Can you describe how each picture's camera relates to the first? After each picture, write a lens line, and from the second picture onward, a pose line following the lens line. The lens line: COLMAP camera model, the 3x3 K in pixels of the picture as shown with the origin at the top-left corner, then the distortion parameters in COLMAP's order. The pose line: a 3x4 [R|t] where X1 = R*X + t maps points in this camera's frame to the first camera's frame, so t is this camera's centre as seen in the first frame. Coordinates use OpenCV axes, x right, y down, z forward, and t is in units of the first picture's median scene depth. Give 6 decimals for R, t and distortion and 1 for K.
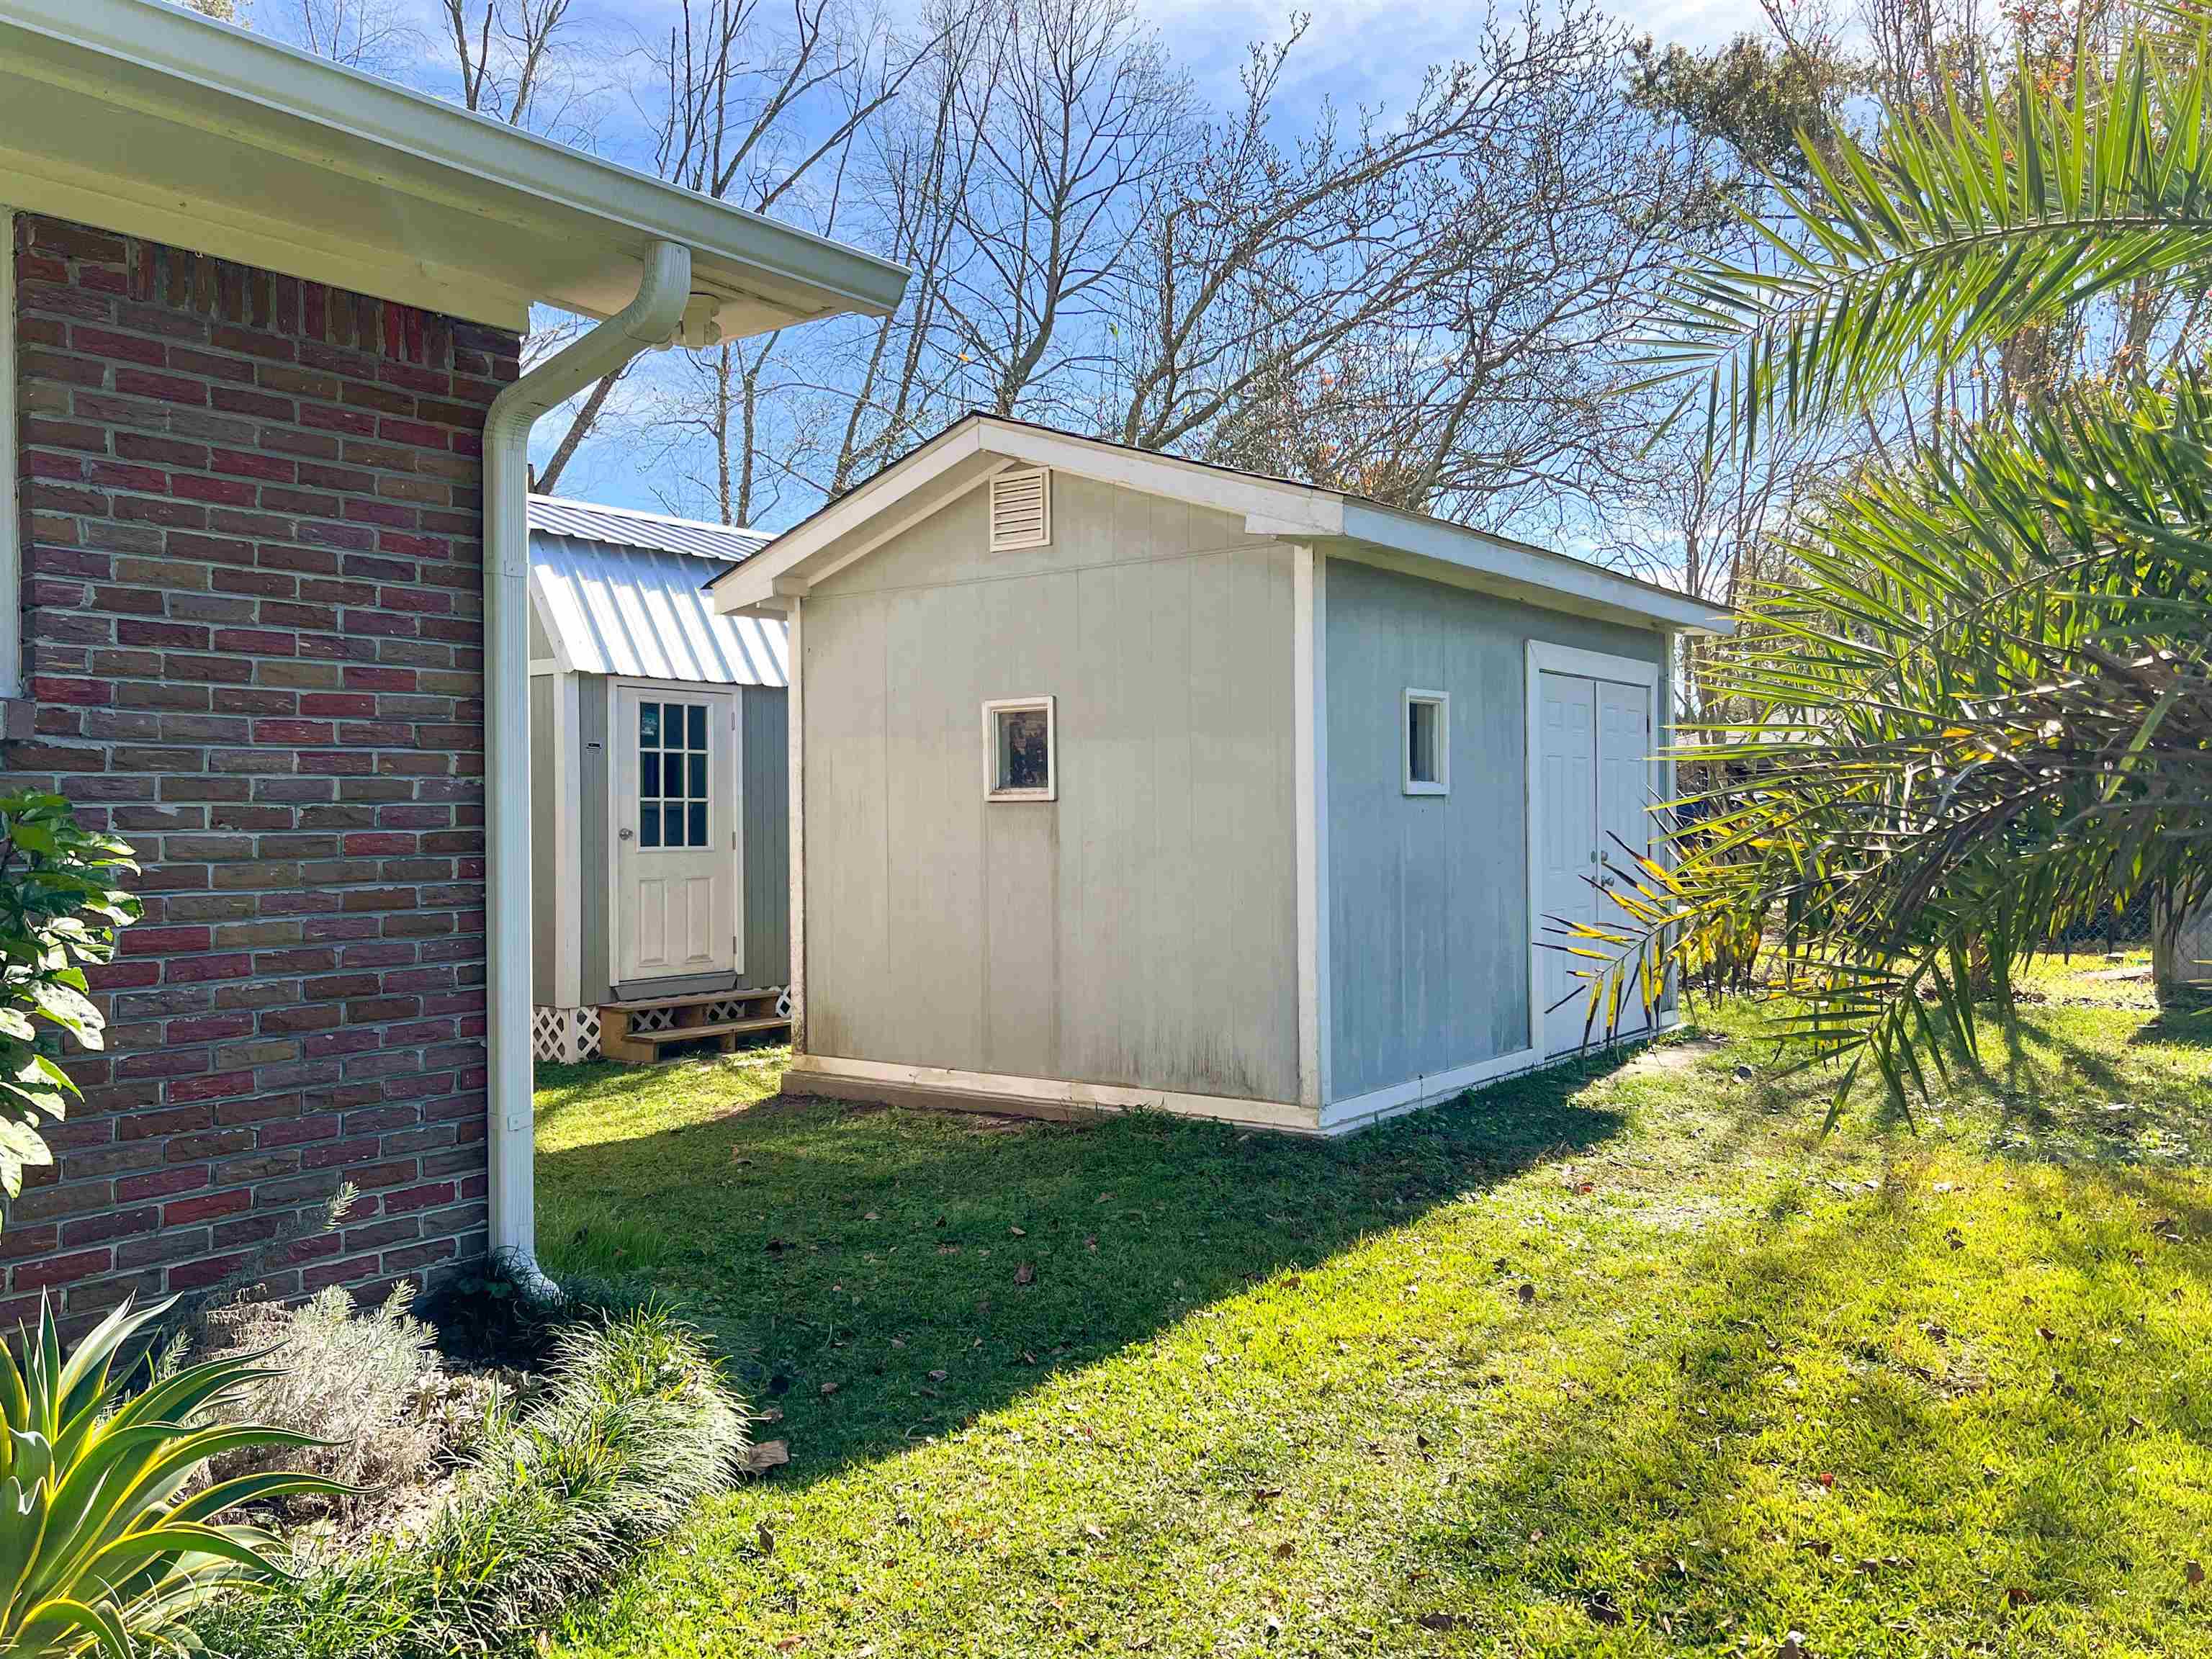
lens RADIAL K [[1742.2, 0, 1096.5], [0, 1742.2, 775.4], [0, 0, 1]] dist [0.008405, 0.002009]
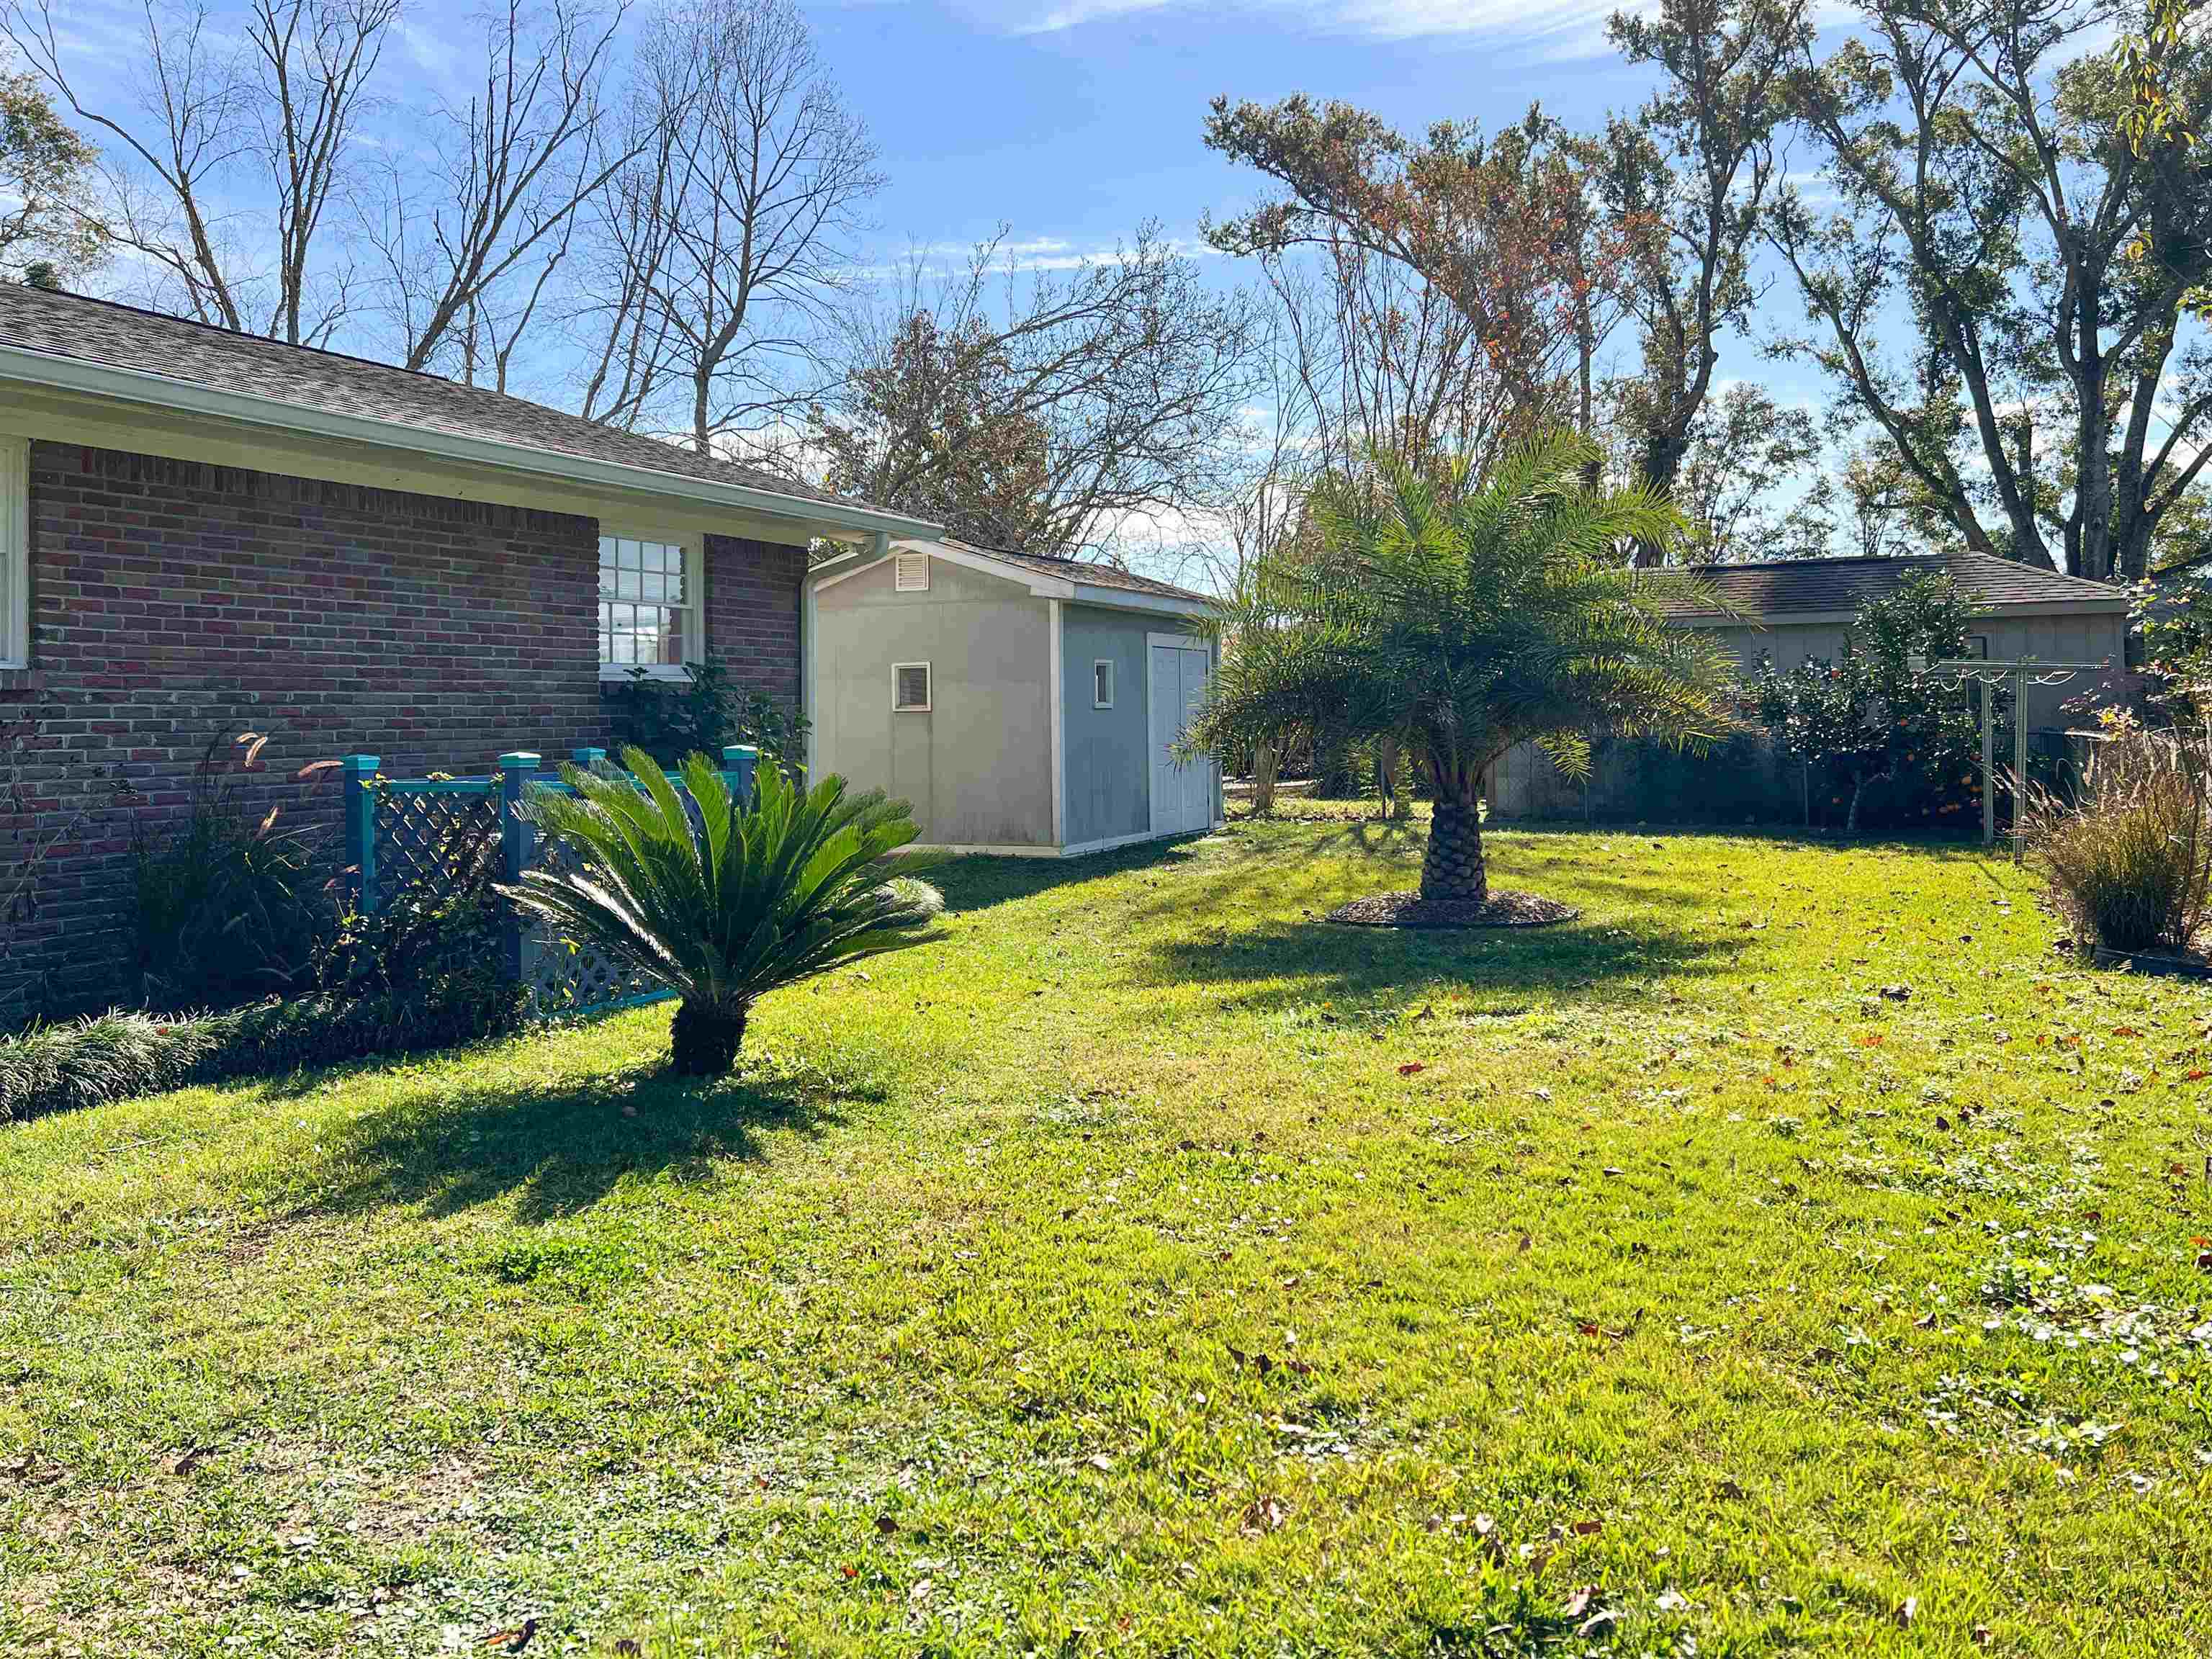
lens RADIAL K [[1742.2, 0, 1096.5], [0, 1742.2, 775.4], [0, 0, 1]] dist [0.008405, 0.002009]
pose [[0.974745, -0.017371, 0.222644, -0.077810], [0.005995, 0.998646, 0.051668, -0.004159], [-0.223240, -0.049028, 0.973530, -0.284953]]
